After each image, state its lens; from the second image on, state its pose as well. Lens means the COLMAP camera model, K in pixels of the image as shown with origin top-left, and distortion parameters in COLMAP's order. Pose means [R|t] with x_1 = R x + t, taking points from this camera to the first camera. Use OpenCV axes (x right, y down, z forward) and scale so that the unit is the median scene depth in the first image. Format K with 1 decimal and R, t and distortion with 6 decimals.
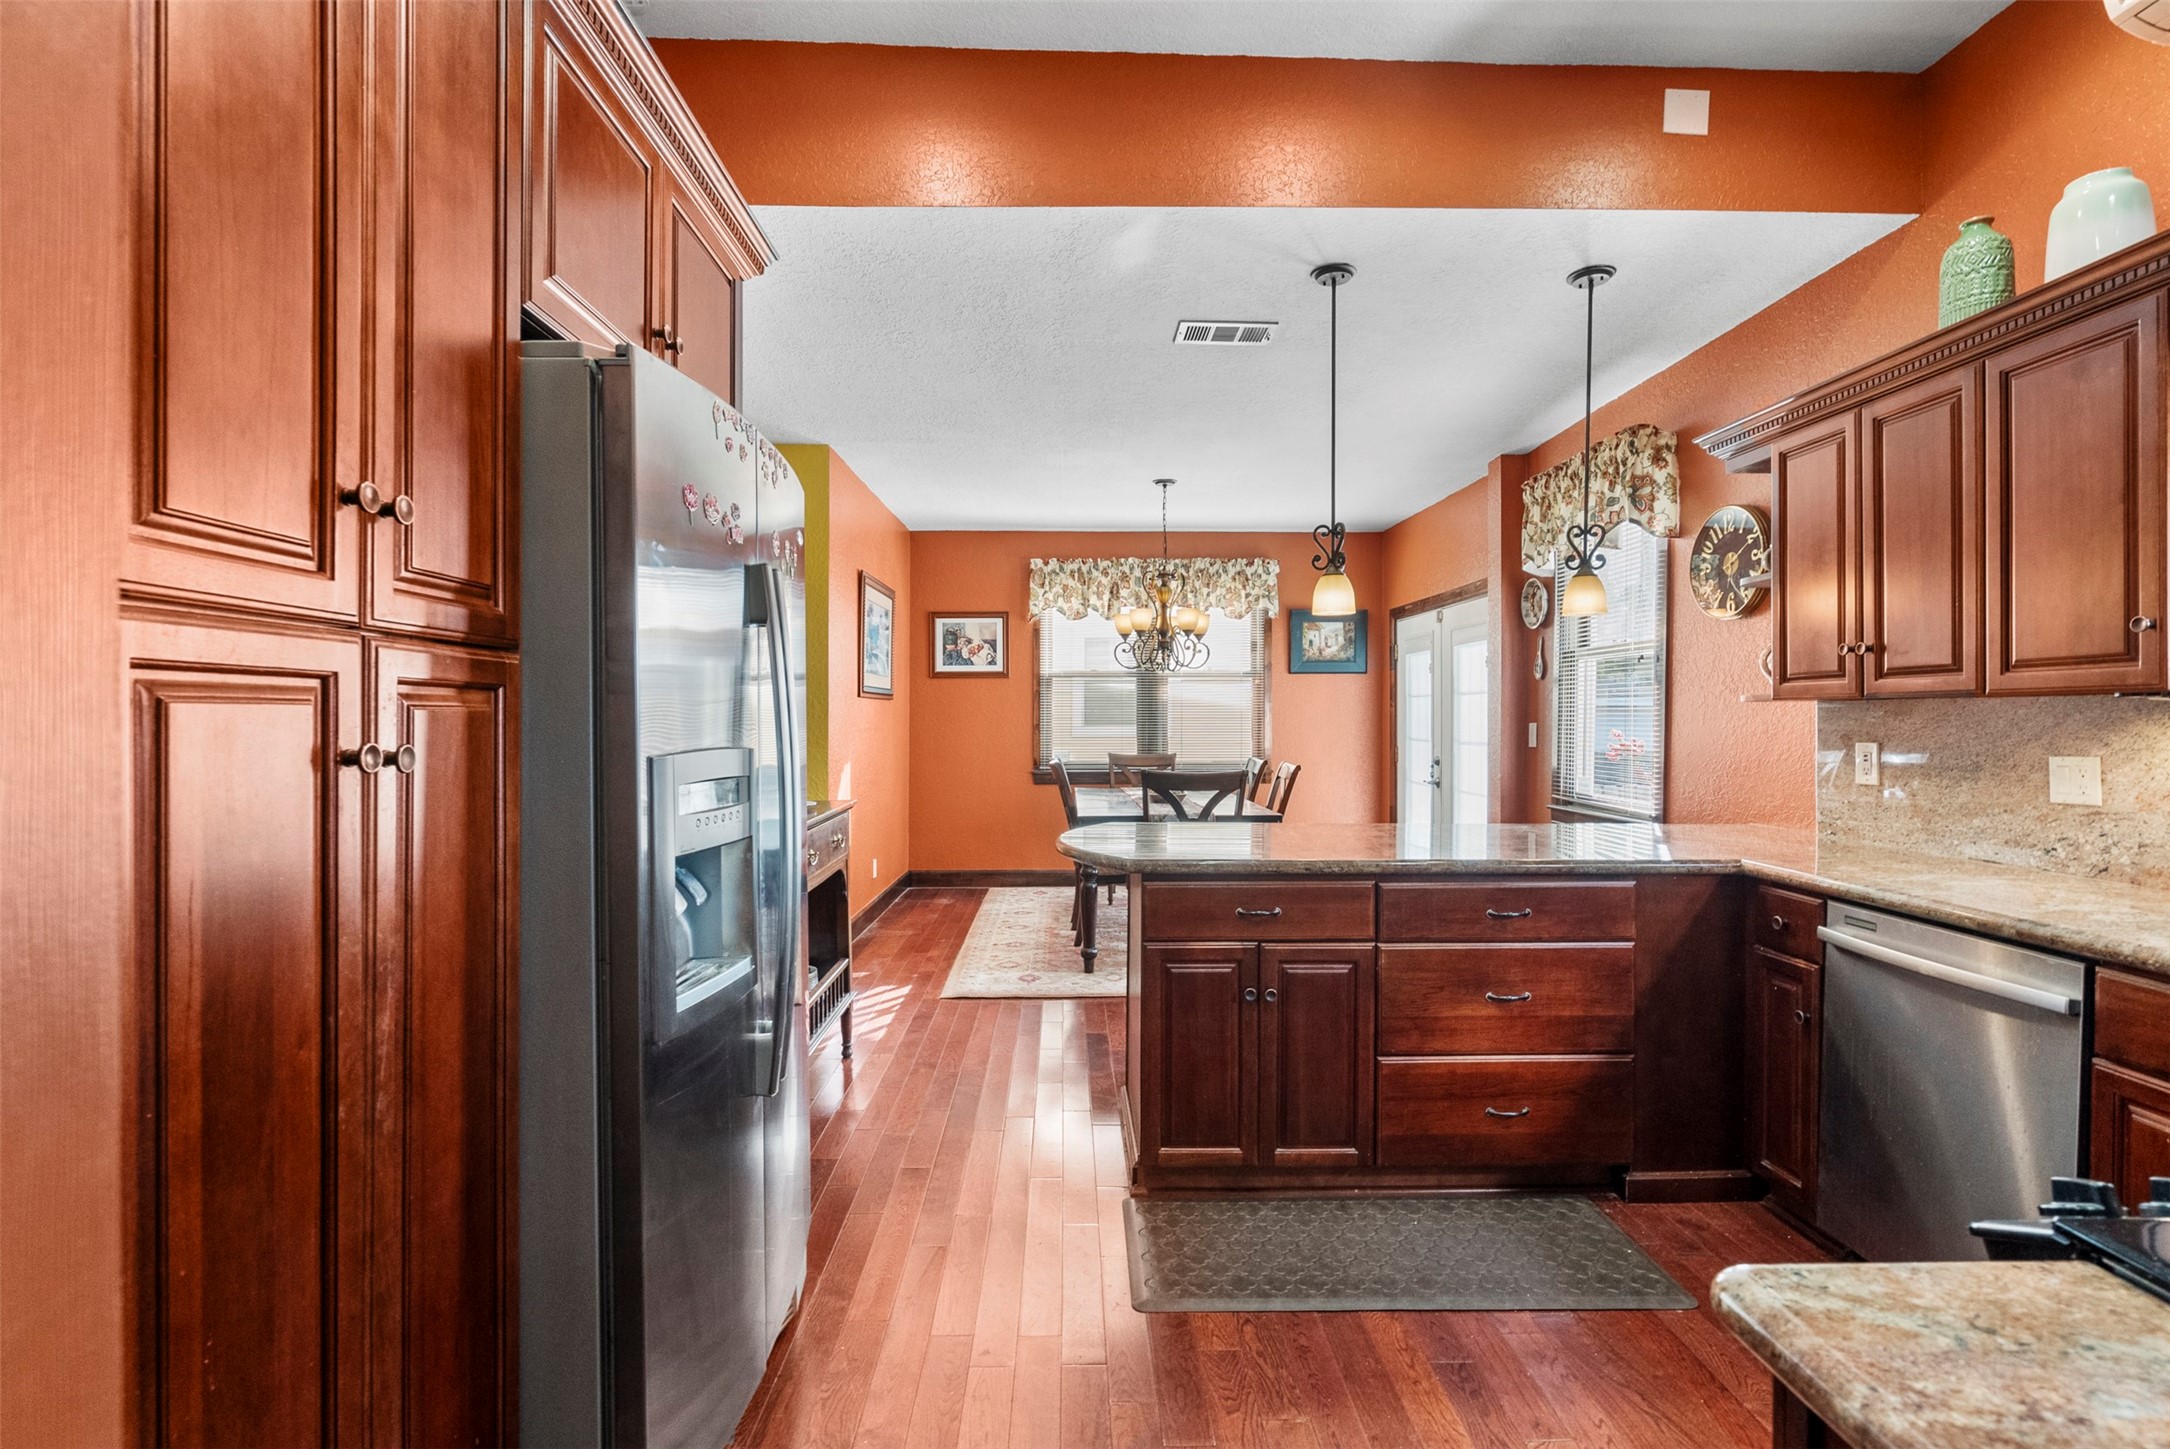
lens RADIAL K [[986.5, 0, 1089.1], [0, 986.5, 725.1], [0, 0, 1]] dist [-0.000551, 0.000916]
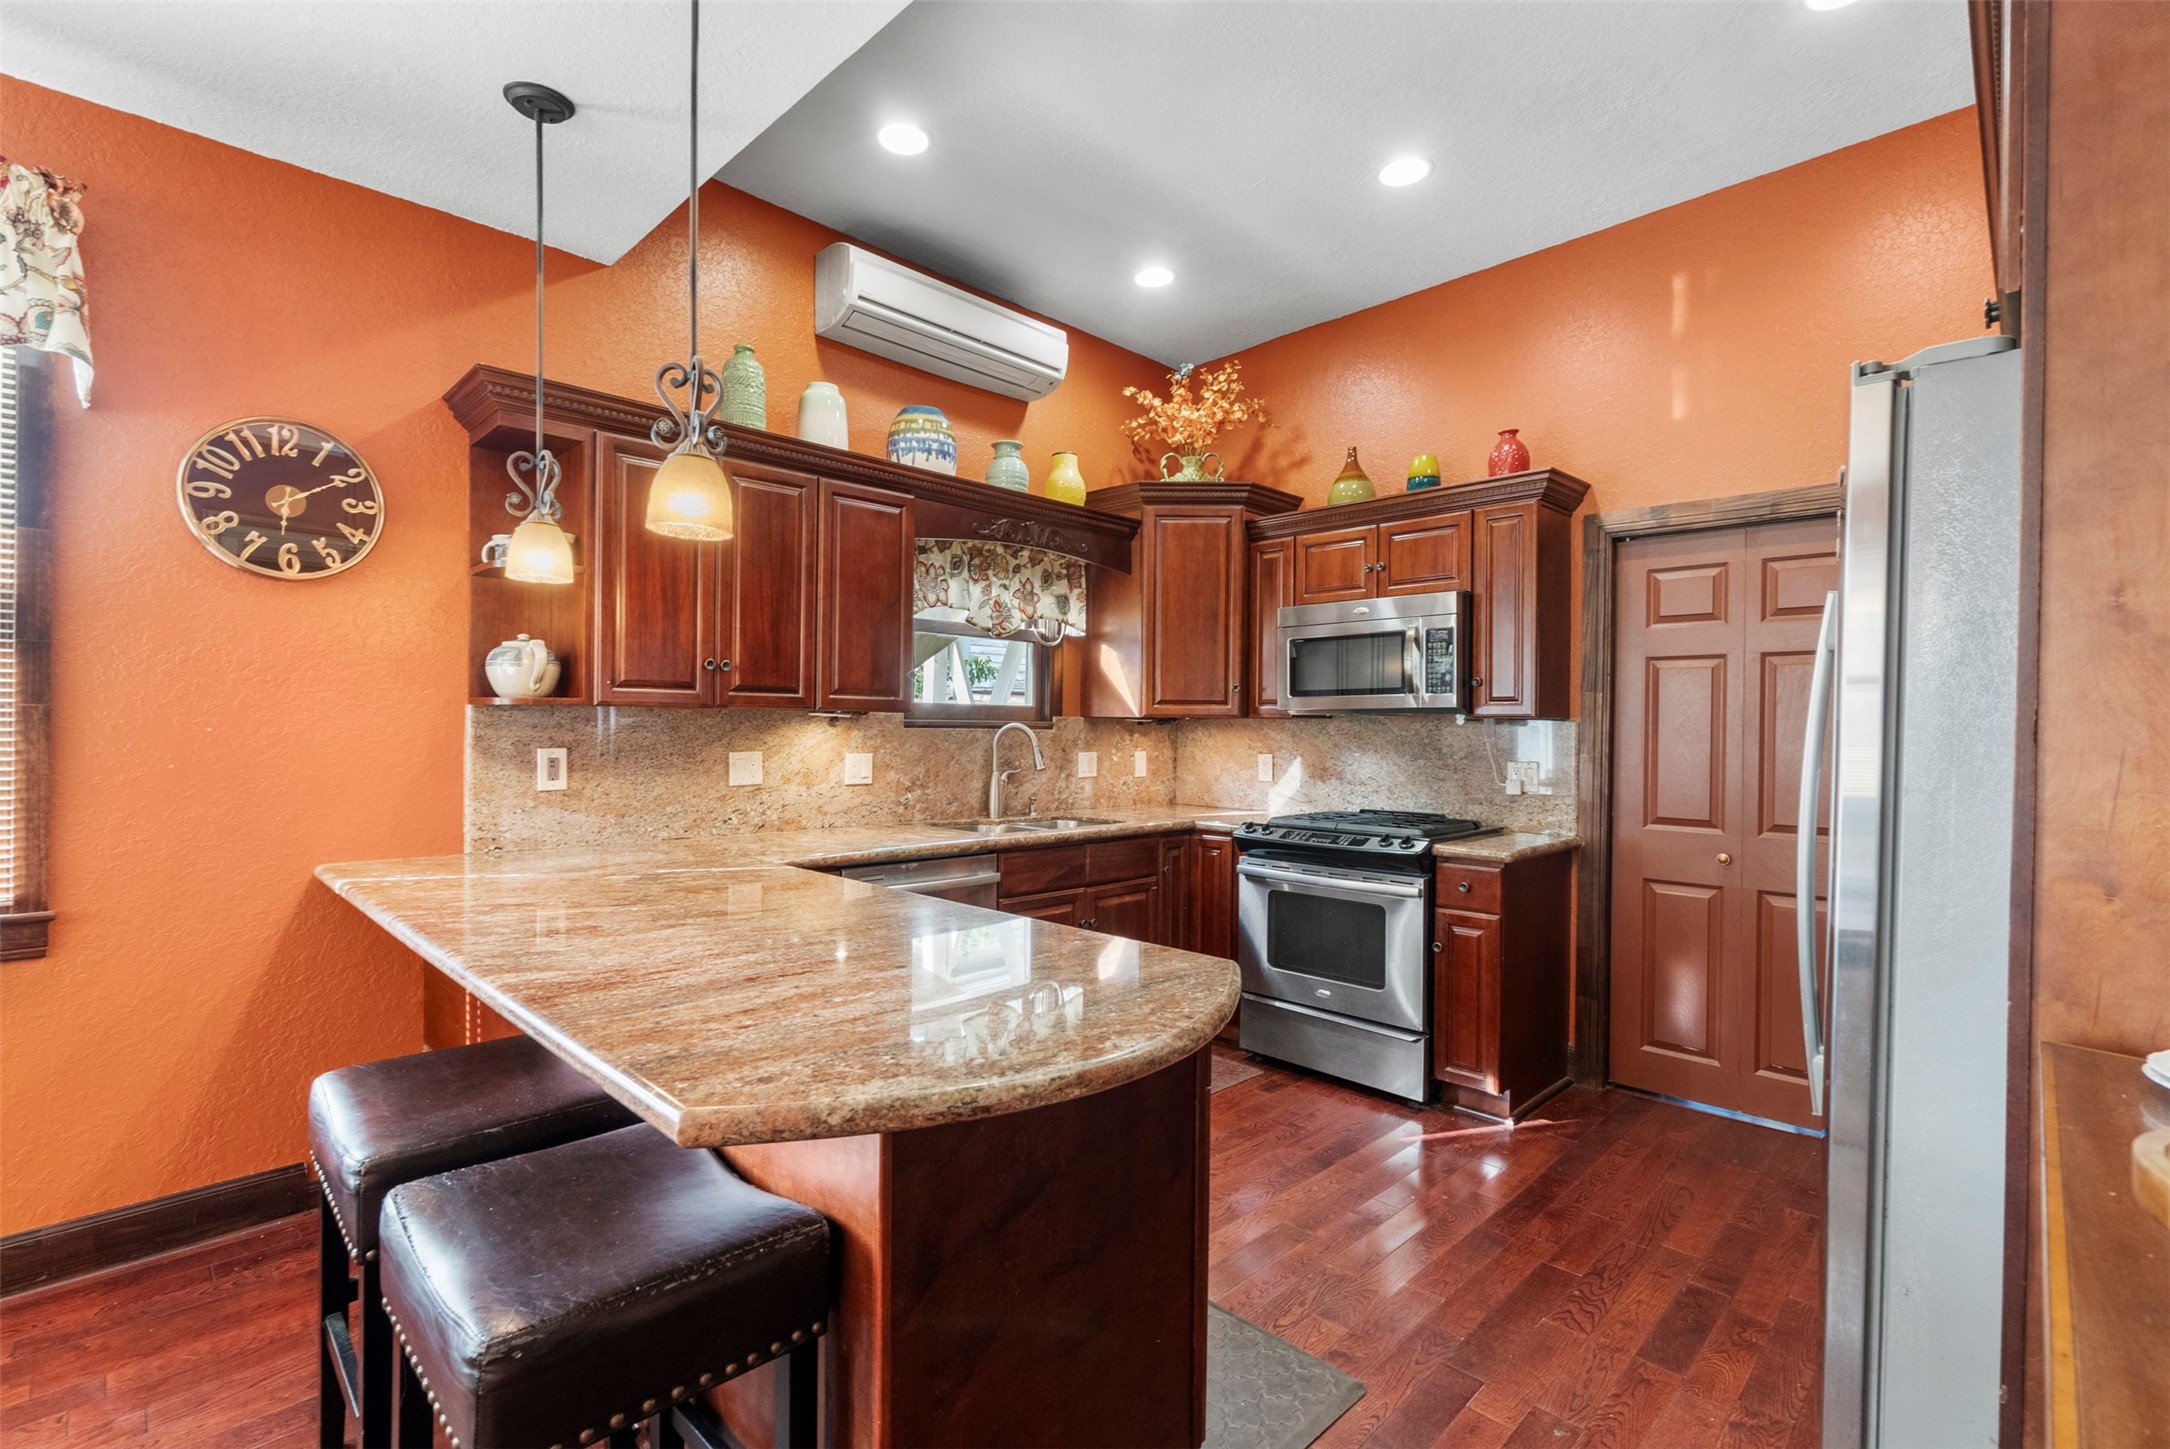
lens RADIAL K [[986.5, 0, 1081.9], [0, 986.5, 726.1], [0, 0, 1]] dist [-0.000551, 0.000916]
pose [[-0.698632, -0.005169, 0.715463, -0.112629], [-0.003132, 0.999986, 0.004167, -0.003936], [-0.715475, 0.000670, -0.698638, 0.497479]]
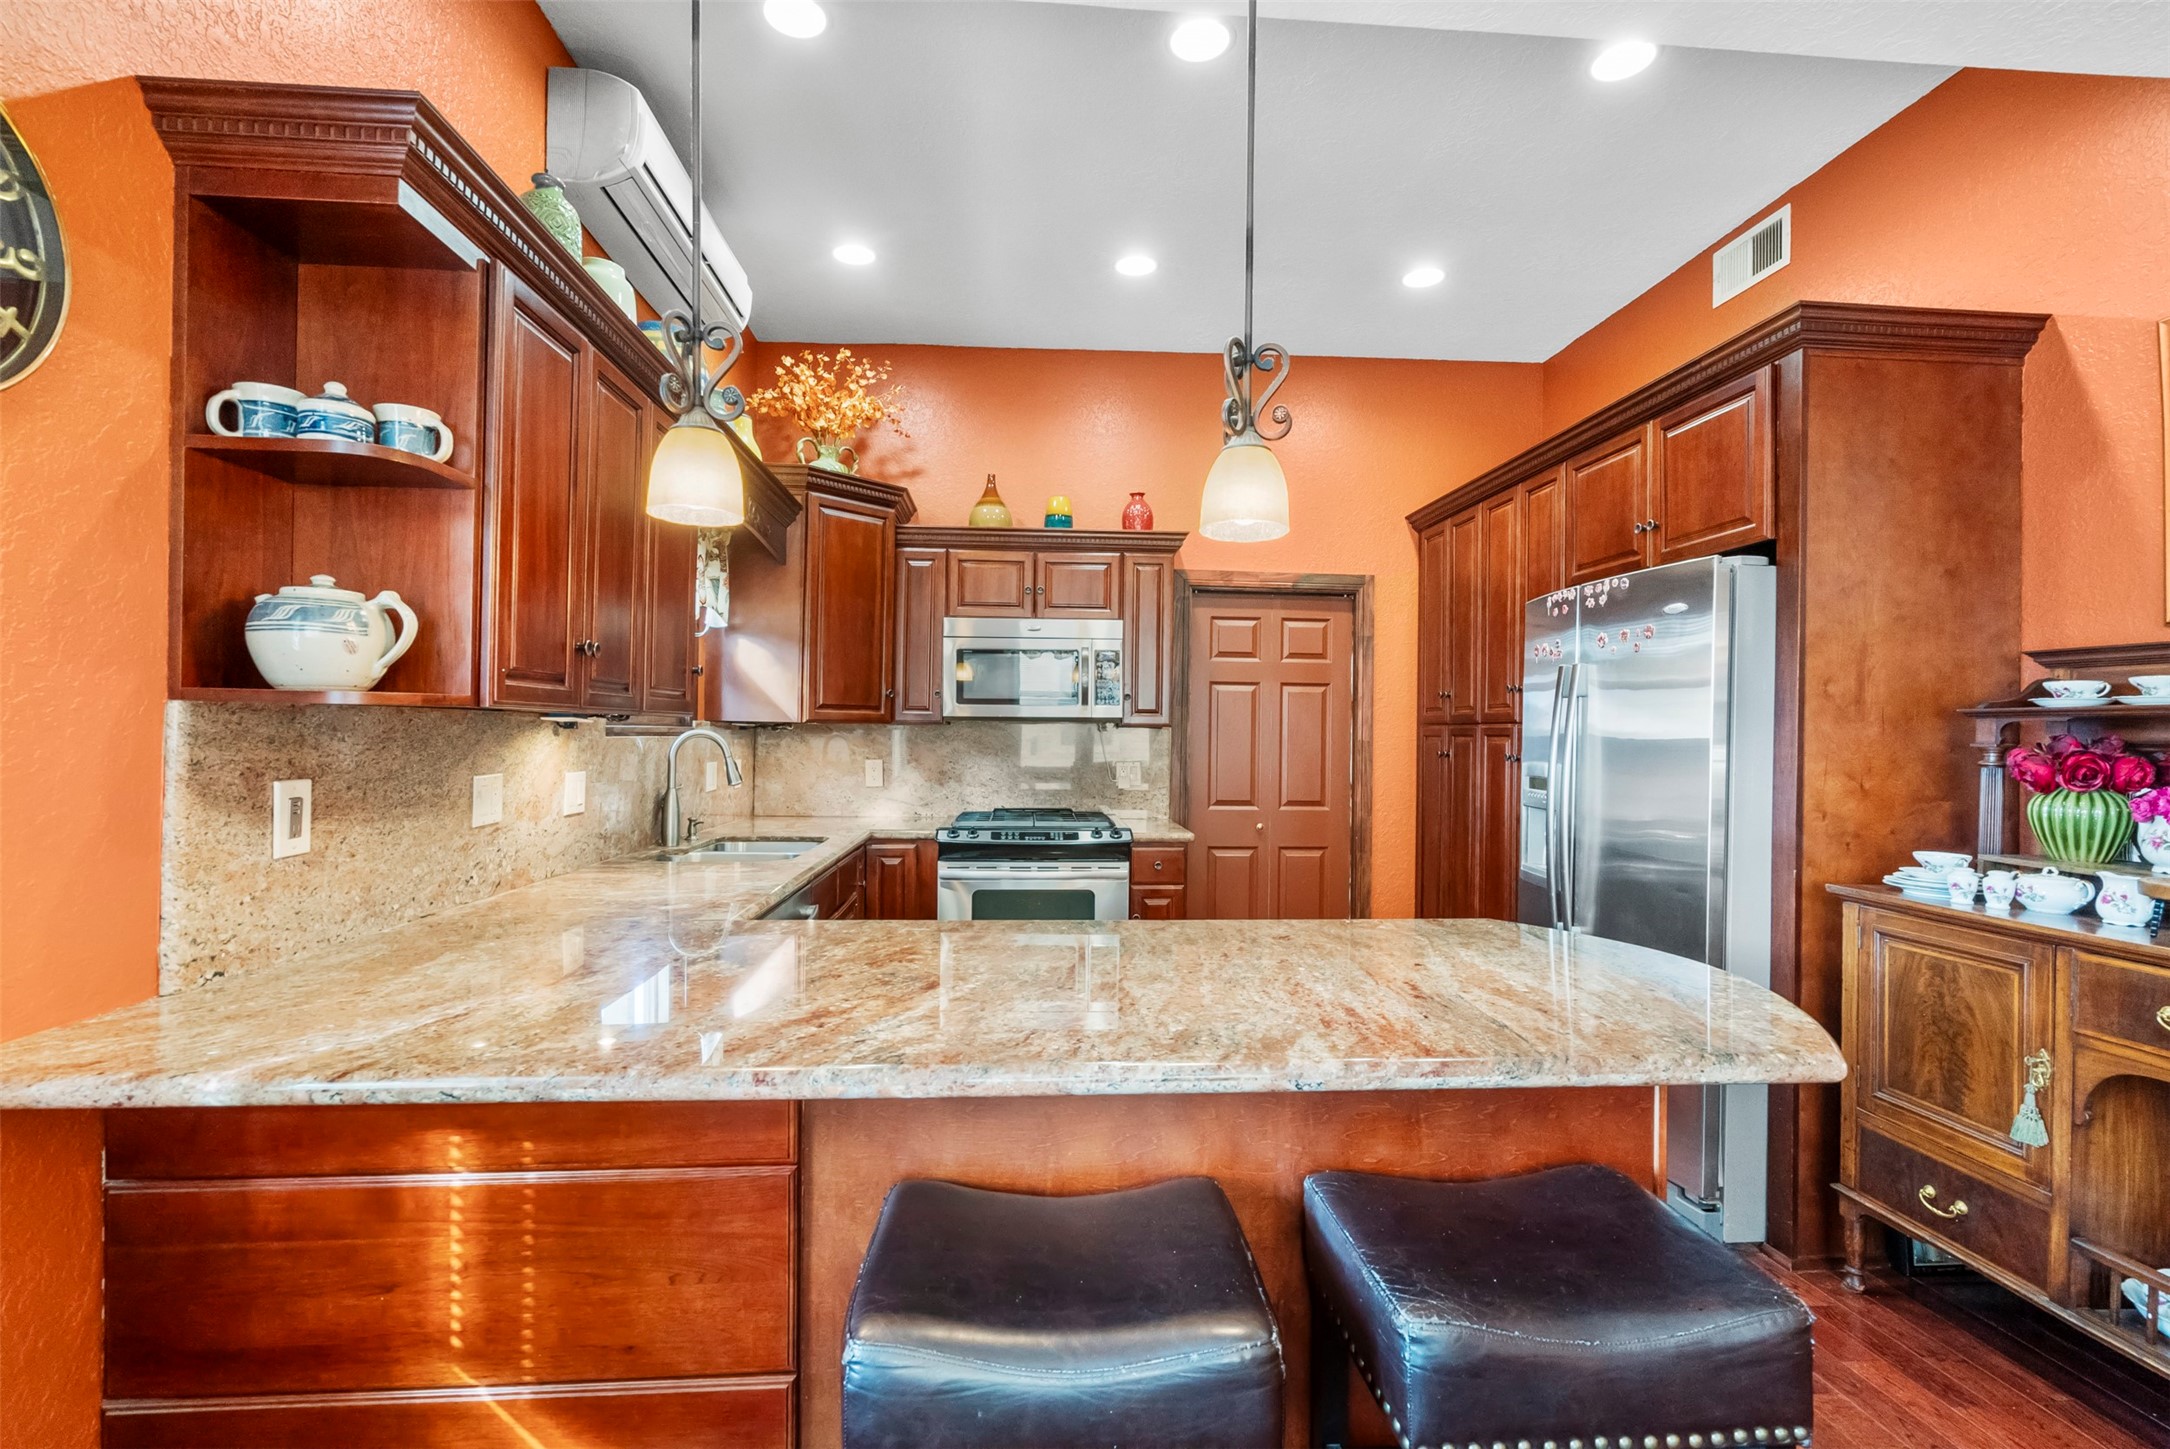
lens RADIAL K [[986.5, 0, 1087.1], [0, 986.5, 726.2], [0, 0, 1]] dist [-0.000551, 0.000916]
pose [[-0.998144, -0.011205, -0.059852, 0.142589], [-0.011277, 0.999936, 0.000866, -0.006847], [0.059839, 0.001539, -0.998207, 0.598919]]
